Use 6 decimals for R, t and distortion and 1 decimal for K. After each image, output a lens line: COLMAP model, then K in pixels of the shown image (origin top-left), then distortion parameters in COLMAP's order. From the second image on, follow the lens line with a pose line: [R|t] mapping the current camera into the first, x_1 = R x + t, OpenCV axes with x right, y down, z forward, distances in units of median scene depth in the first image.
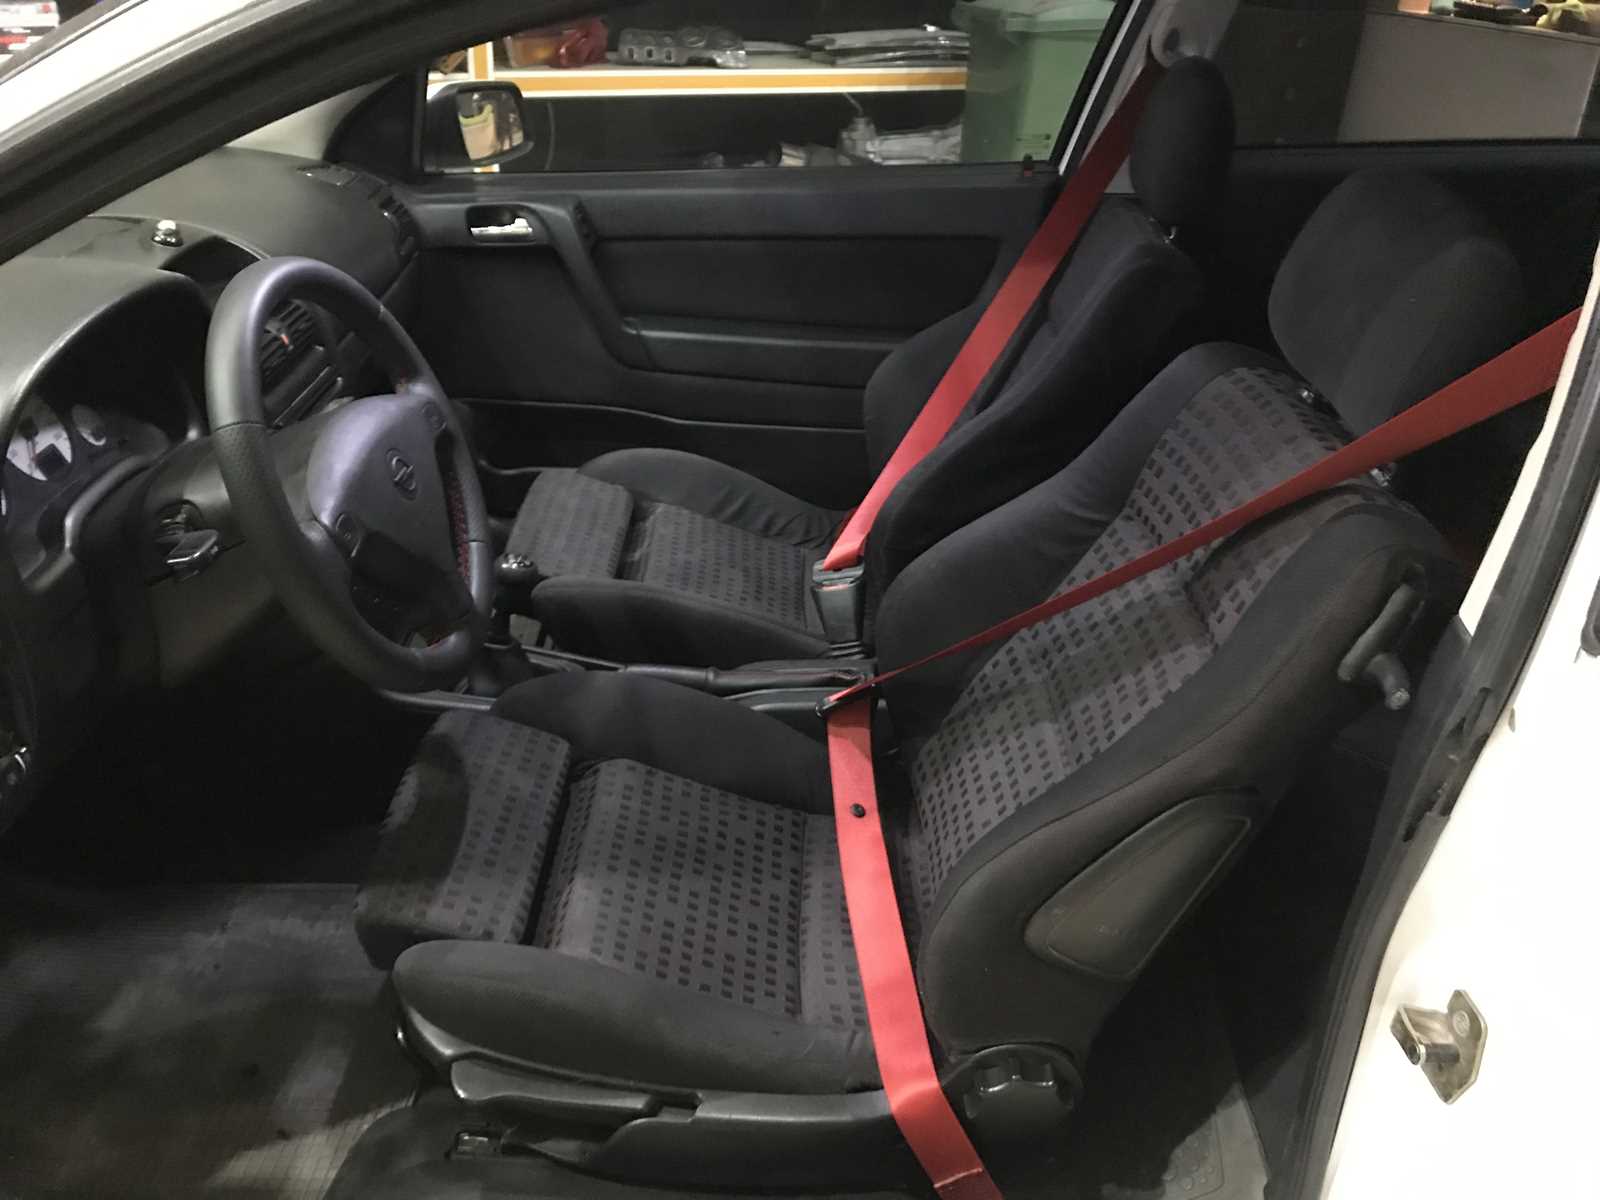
lens RADIAL K [[1326.5, 0, 794.9], [0, 1326.5, 608.2], [0, 0, 1]] dist [0.023764, 0.000575]
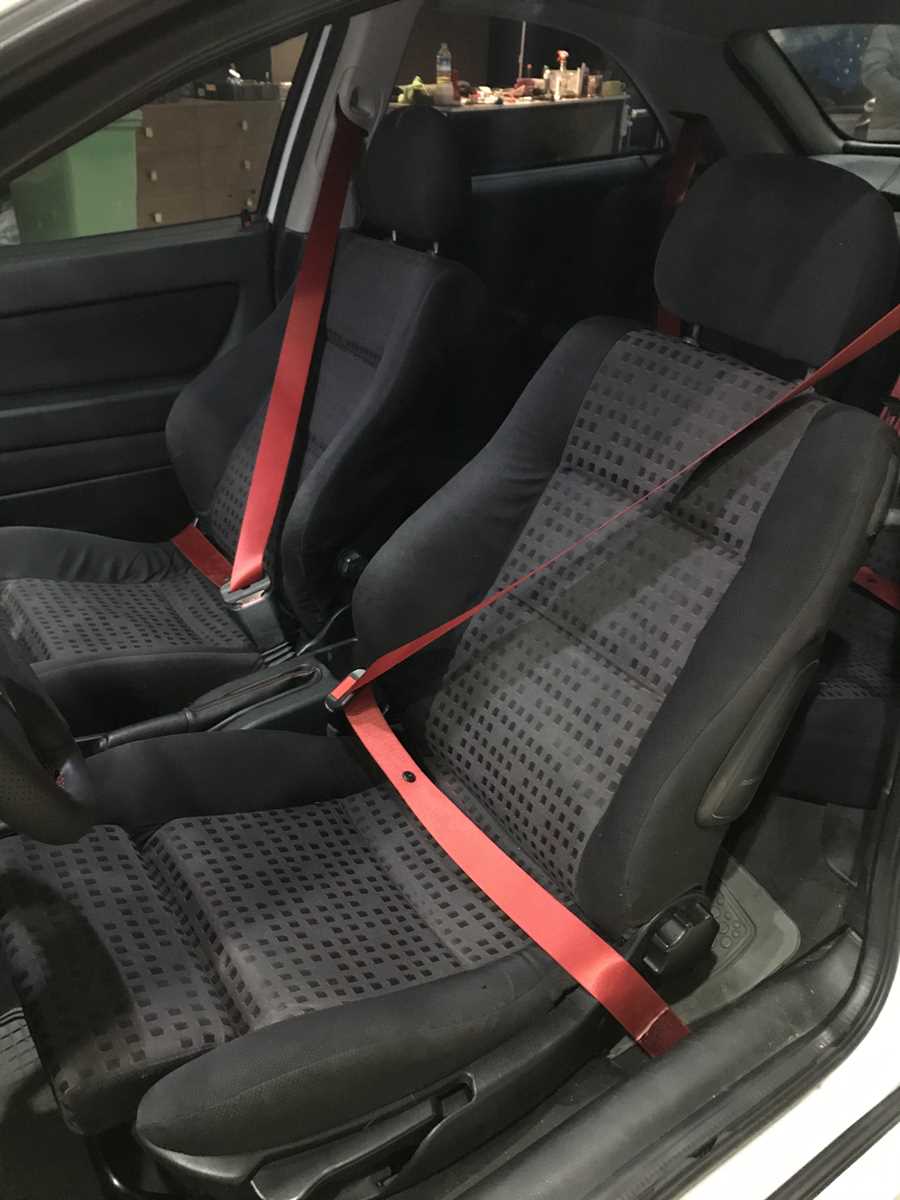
lens RADIAL K [[994.9, 0, 450.0], [0, 994.9, 600.0], [0, 0, 1]] dist [0.023764, 0.000575]
pose [[0.825398, -0.297134, 0.480031, -0.290682], [0.282566, 0.953552, 0.104376, -0.072260], [-0.488748, 0.049488, 0.871020, 0.228303]]
